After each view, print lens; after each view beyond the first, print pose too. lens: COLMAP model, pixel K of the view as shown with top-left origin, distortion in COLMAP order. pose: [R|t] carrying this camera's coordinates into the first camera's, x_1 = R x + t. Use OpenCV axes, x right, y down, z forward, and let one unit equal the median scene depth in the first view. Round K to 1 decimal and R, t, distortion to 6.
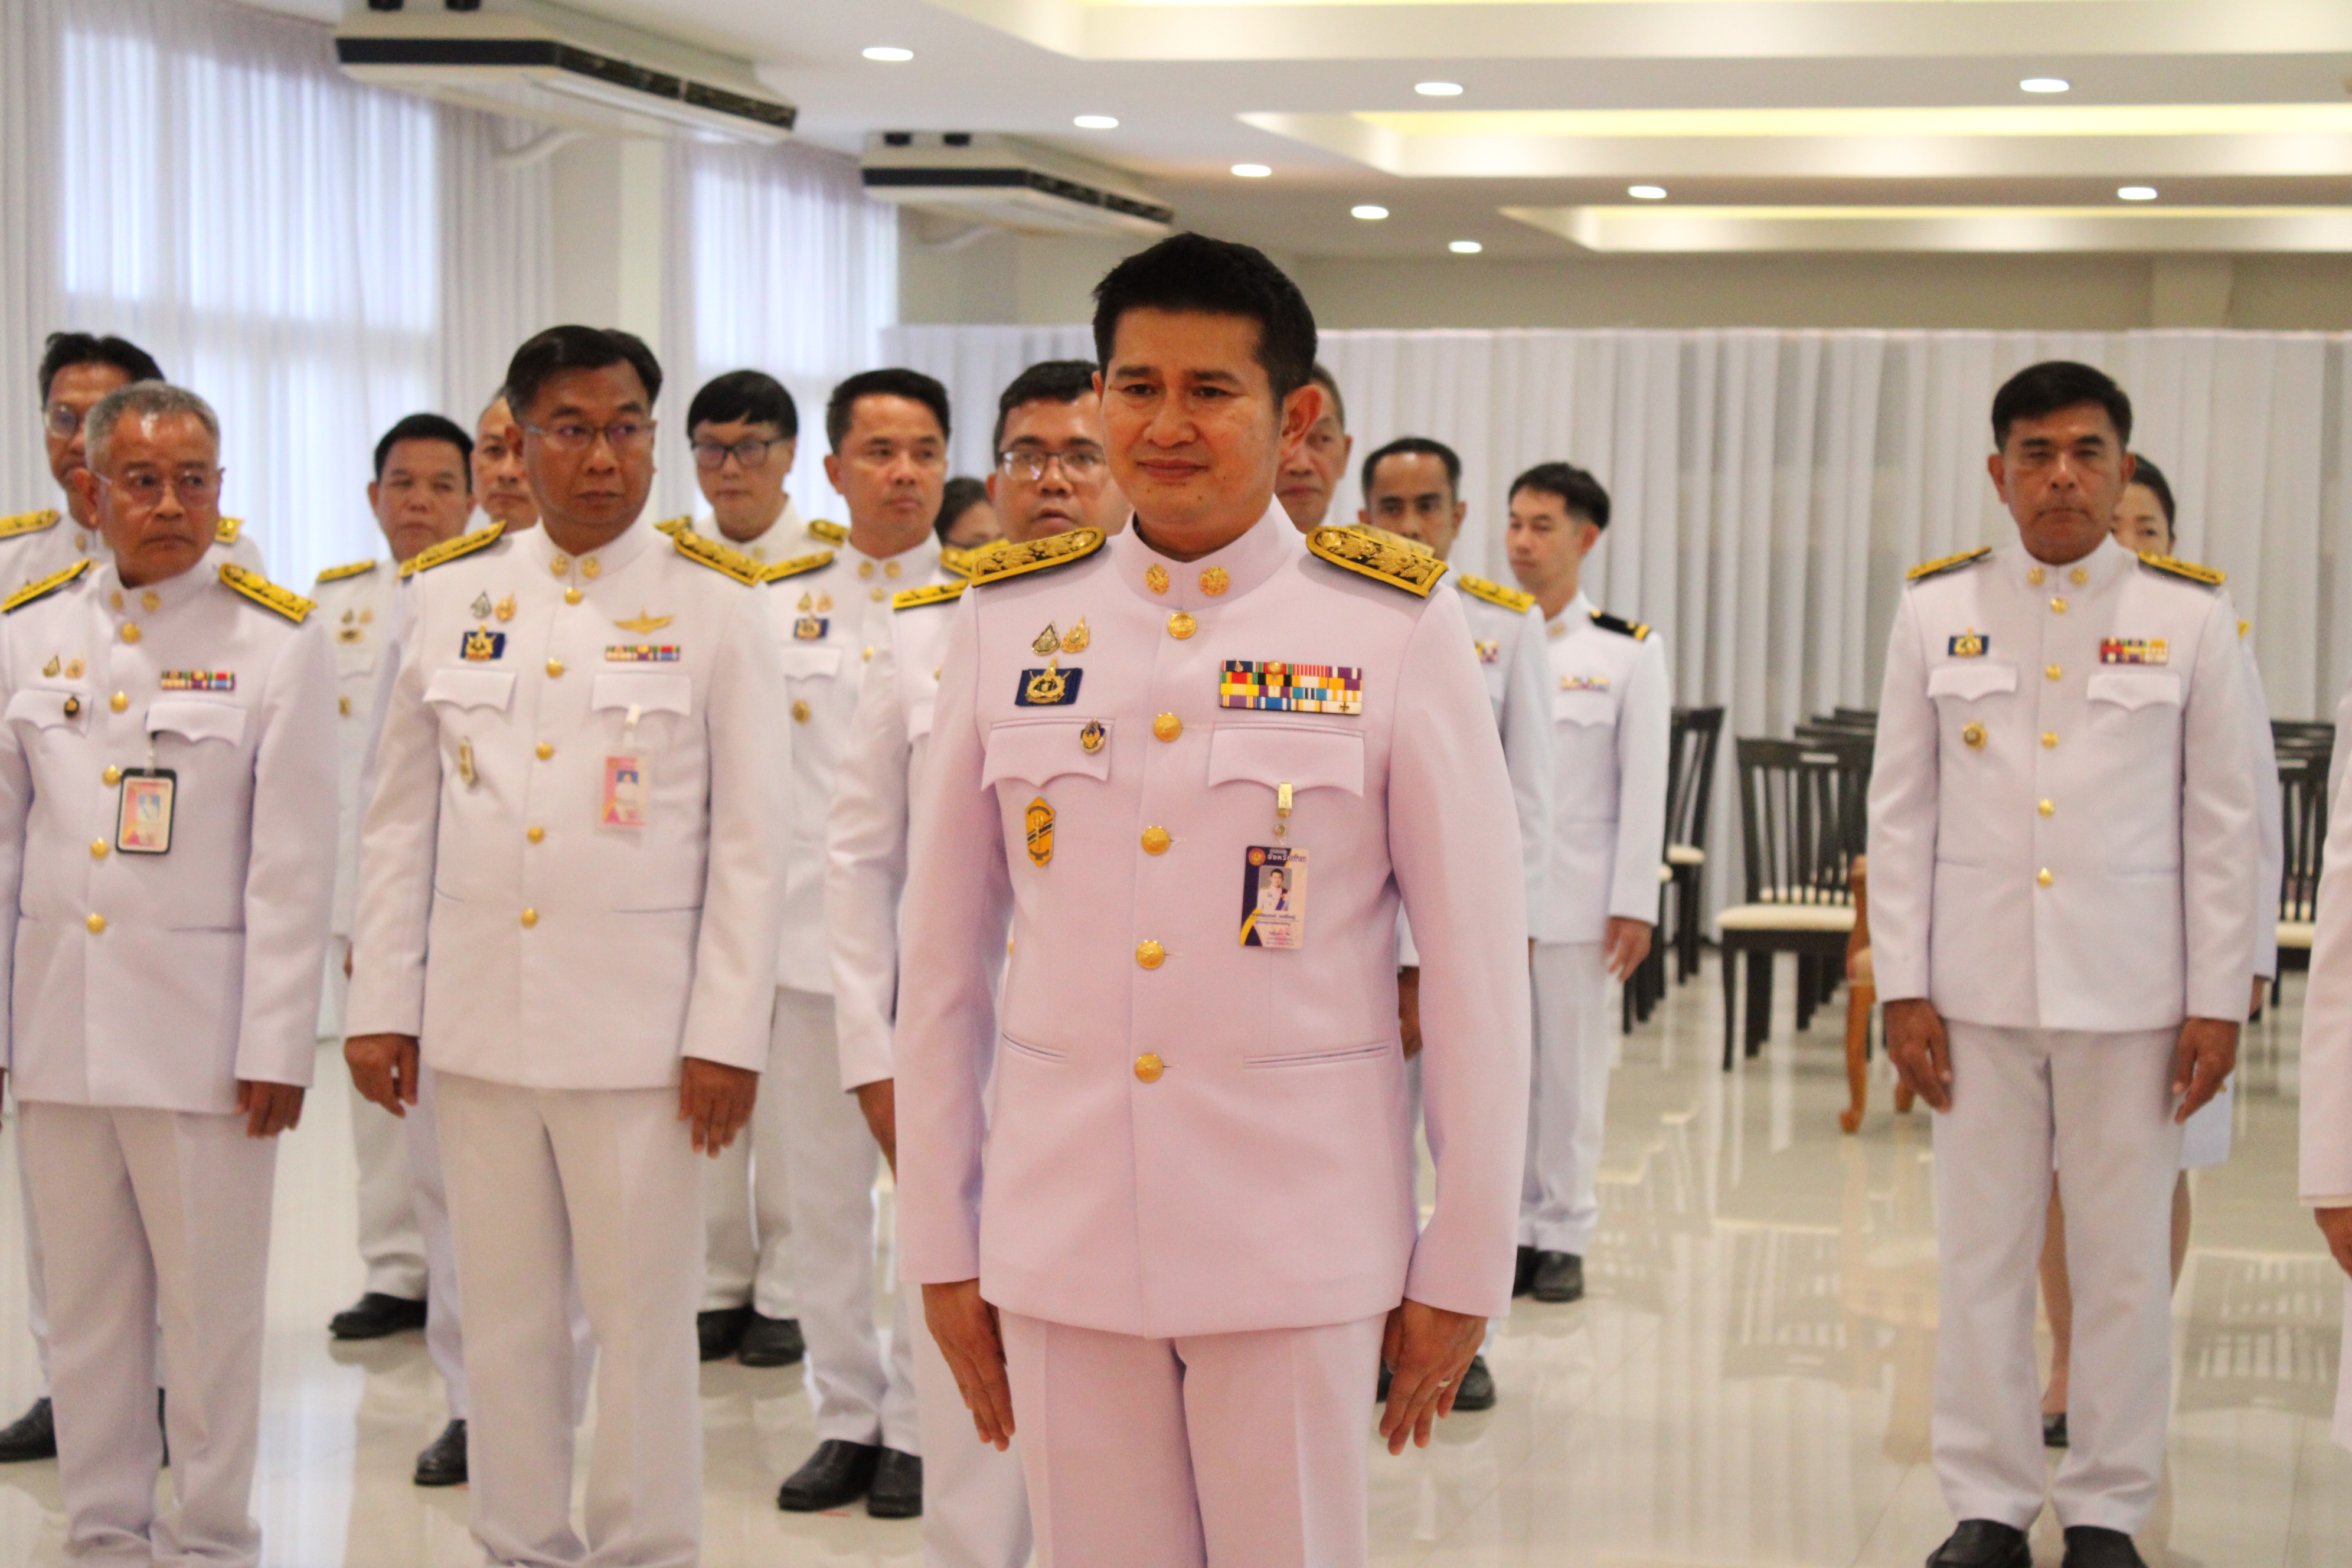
lens RADIAL K [[4947.8, 0, 1176.0], [0, 4947.8, 784.0], [0, 0, 1]] dist [0.075241, -0.035889]
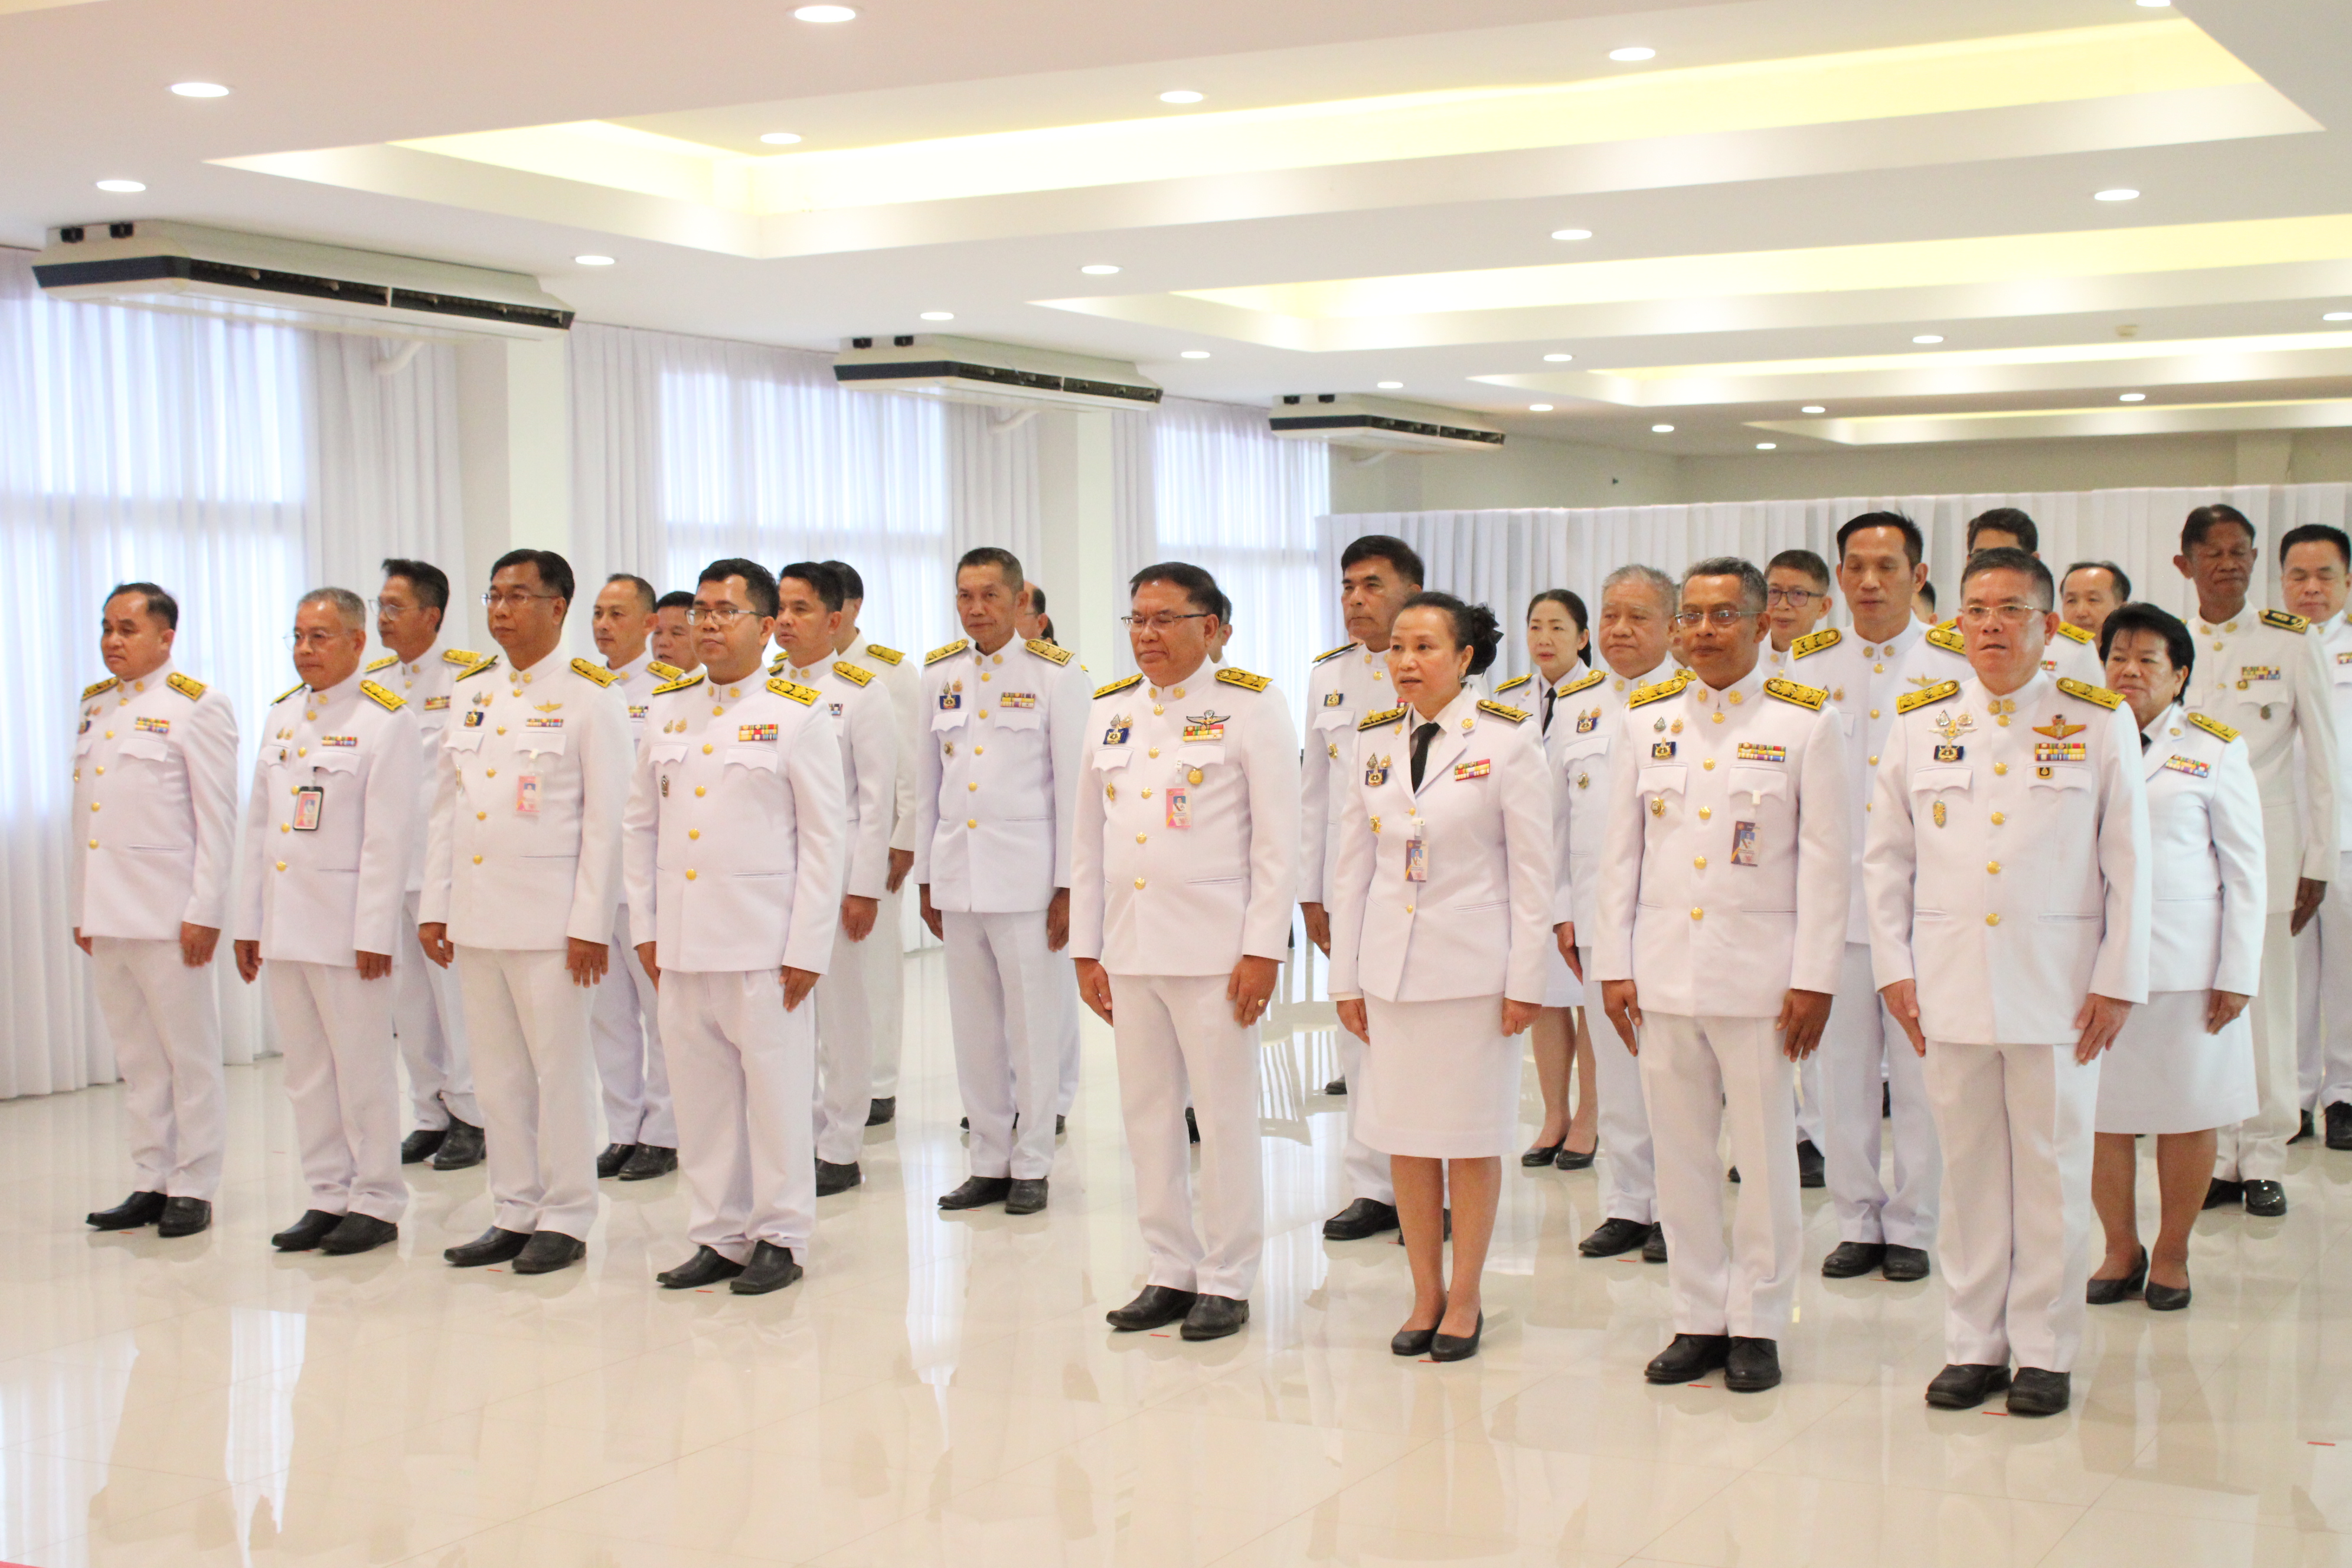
lens RADIAL K [[3408.1, 0, 1176.0], [0, 3408.1, 784.0], [0, 0, 1]] dist [-0.012843, -0.053039]
pose [[0.971909, -0.019167, -0.234575, 0.305172], [0.016835, 0.999787, -0.011942, 0.012134], [0.234754, 0.007658, 0.972025, -0.146881]]
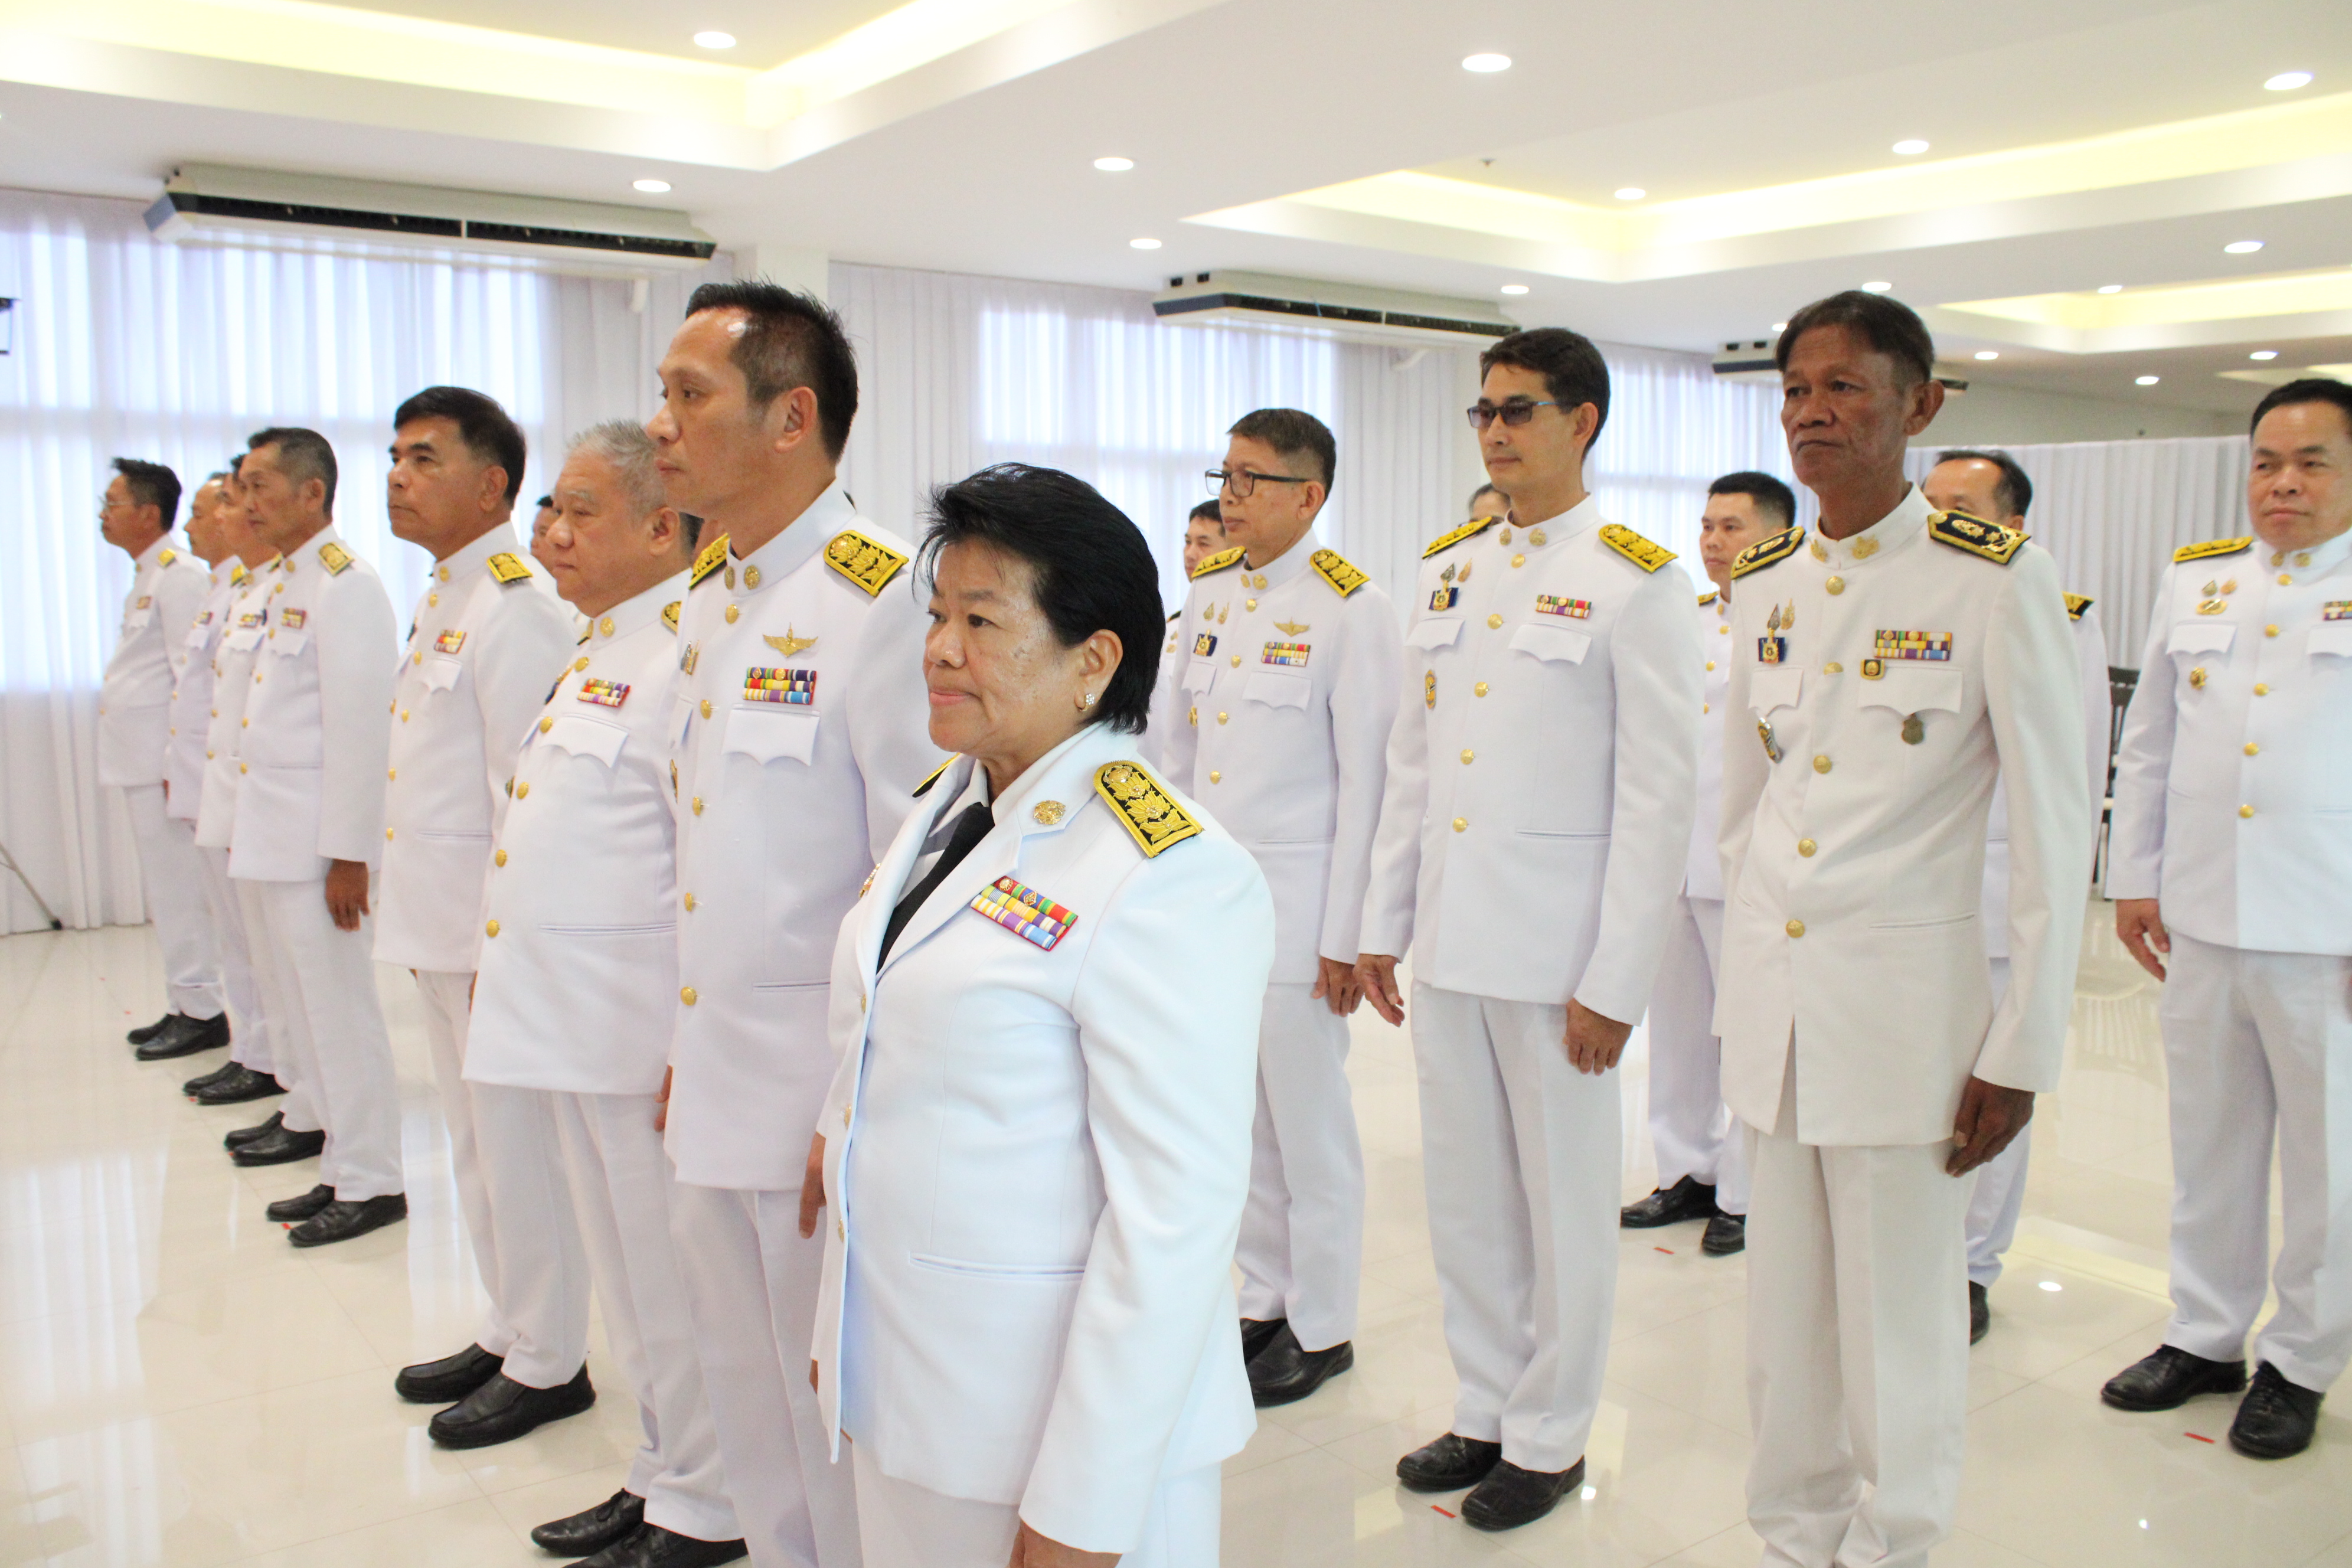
lens RADIAL K [[1975.9, 0, 1178.7], [0, 1975.9, 793.0], [0, 0, 1]] dist [-0.167331, 0.151583]
pose [[0.766485, 0.065924, -0.638871, 0.473834], [-0.027002, 0.997146, 0.070498, -0.021887], [0.641695, -0.036785, 0.766077, 0.603093]]
